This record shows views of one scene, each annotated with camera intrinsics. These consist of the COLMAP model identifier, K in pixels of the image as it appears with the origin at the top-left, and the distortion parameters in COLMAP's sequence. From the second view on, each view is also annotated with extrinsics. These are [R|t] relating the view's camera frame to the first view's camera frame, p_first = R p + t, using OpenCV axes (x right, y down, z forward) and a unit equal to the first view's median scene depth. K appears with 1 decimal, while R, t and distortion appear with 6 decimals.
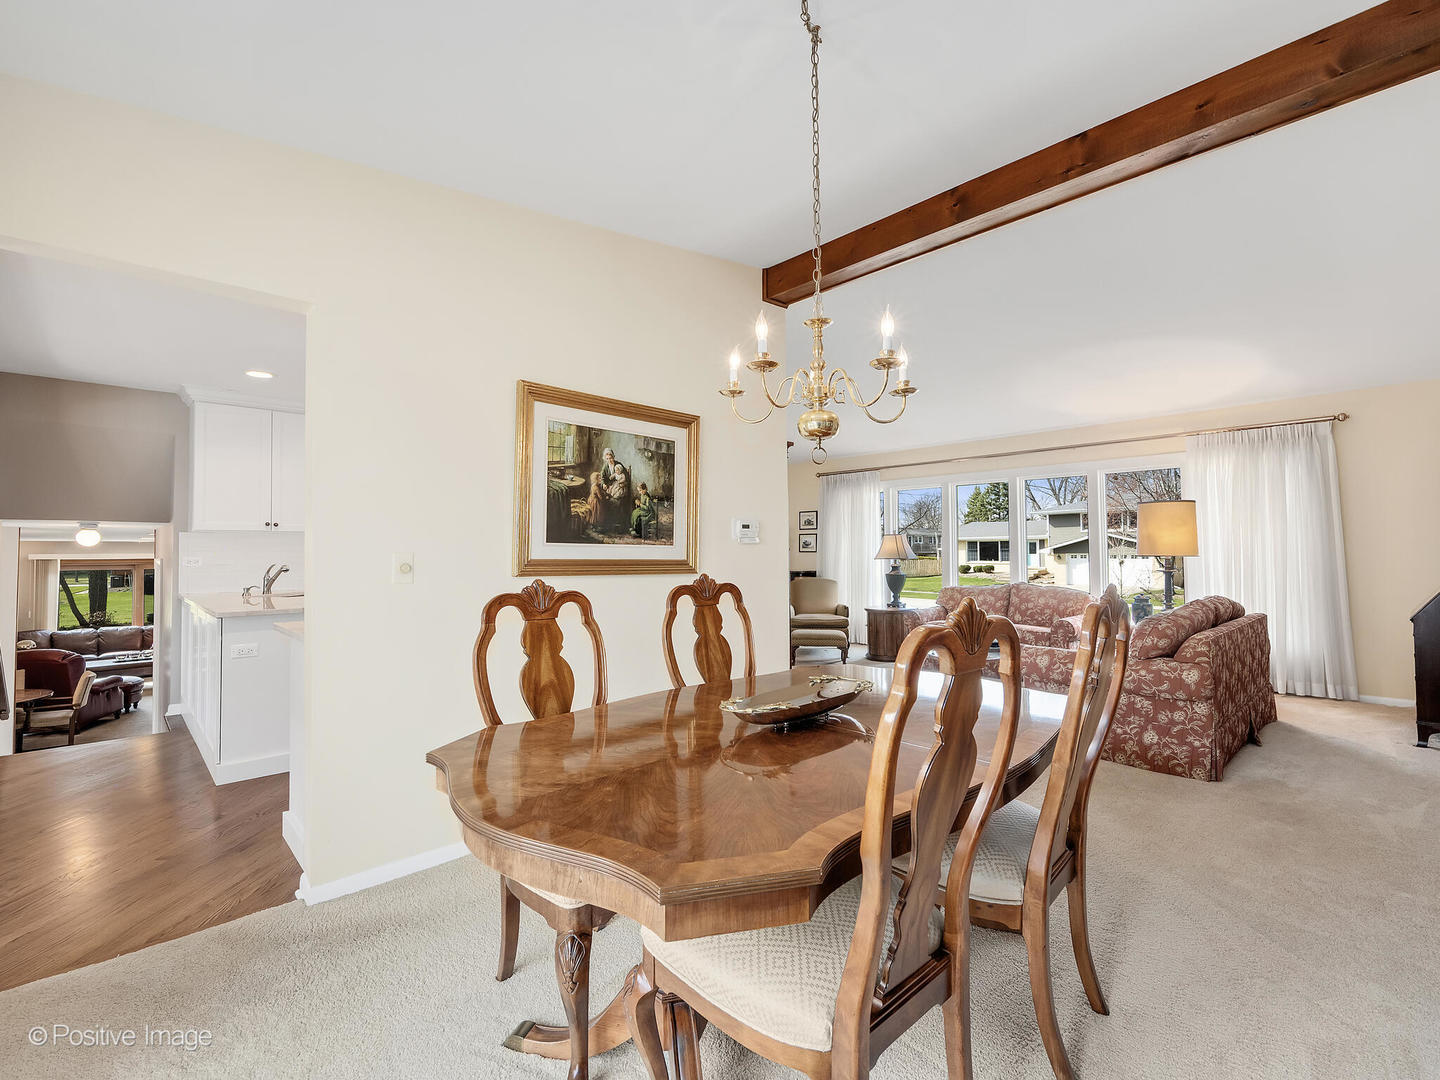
lens RADIAL K [[677.7, 0, 716.1], [0, 677.7, 534.8], [0, 0, 1]] dist [0.011879, -0.002938]
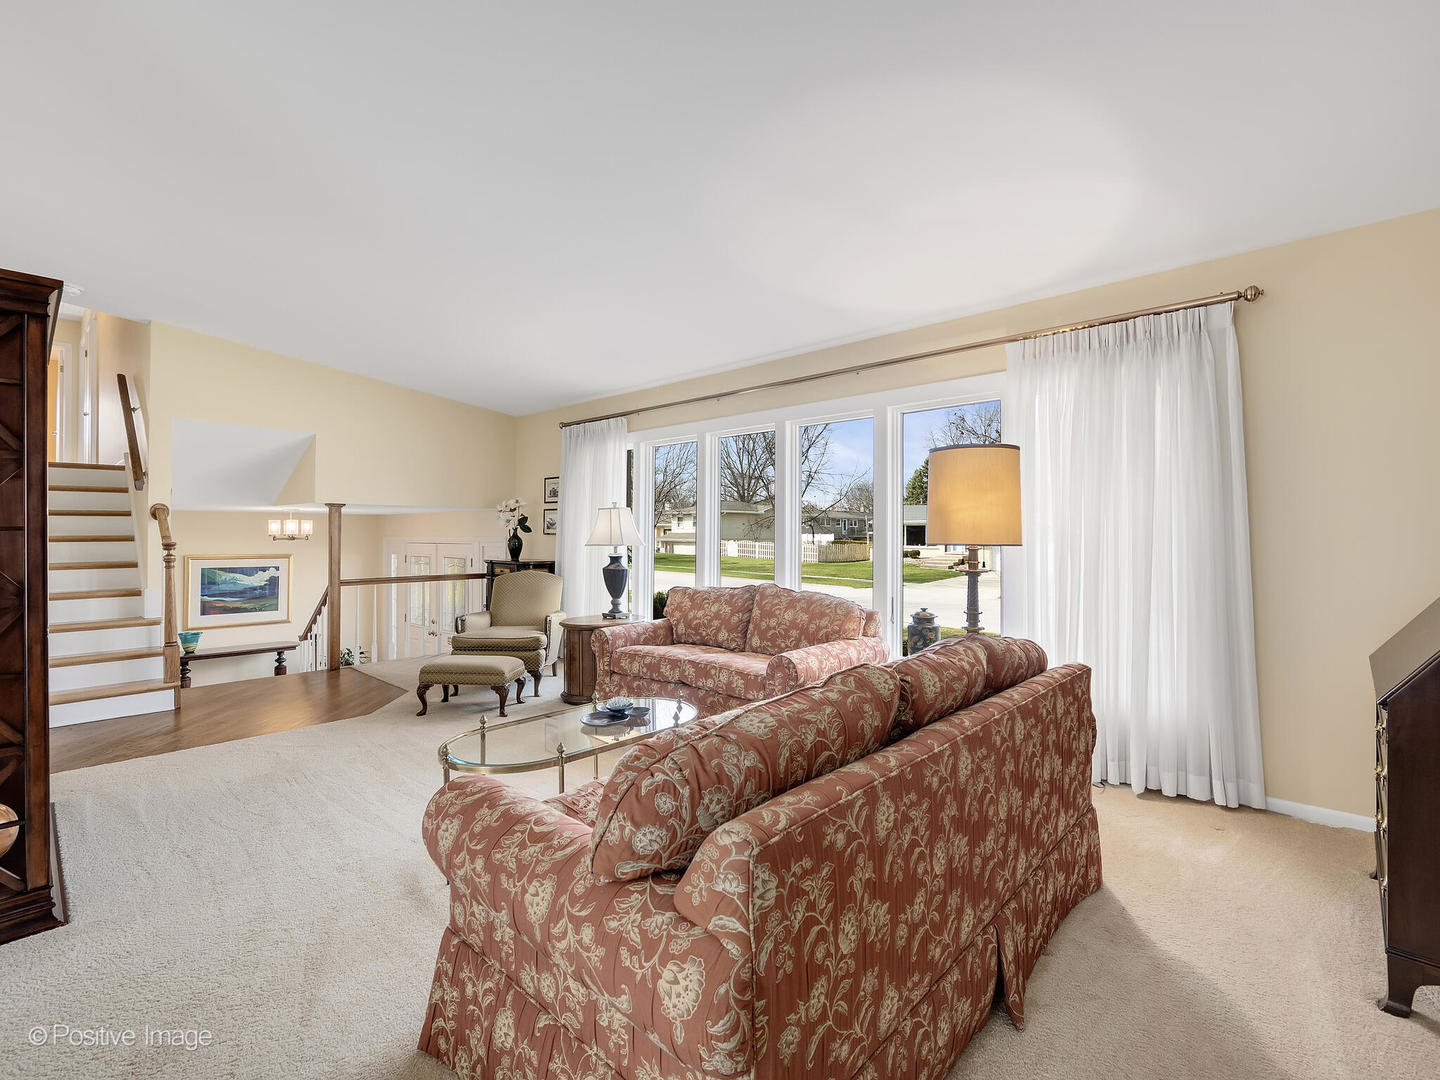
lens RADIAL K [[677.7, 0, 724.6], [0, 677.7, 534.7], [0, 0, 1]] dist [0.011879, -0.002938]
pose [[0.997430, 0.006513, 0.071349, 0.437084], [-0.008309, 0.999655, 0.024899, 0.010642], [-0.071162, -0.025427, 0.997141, 0.458782]]
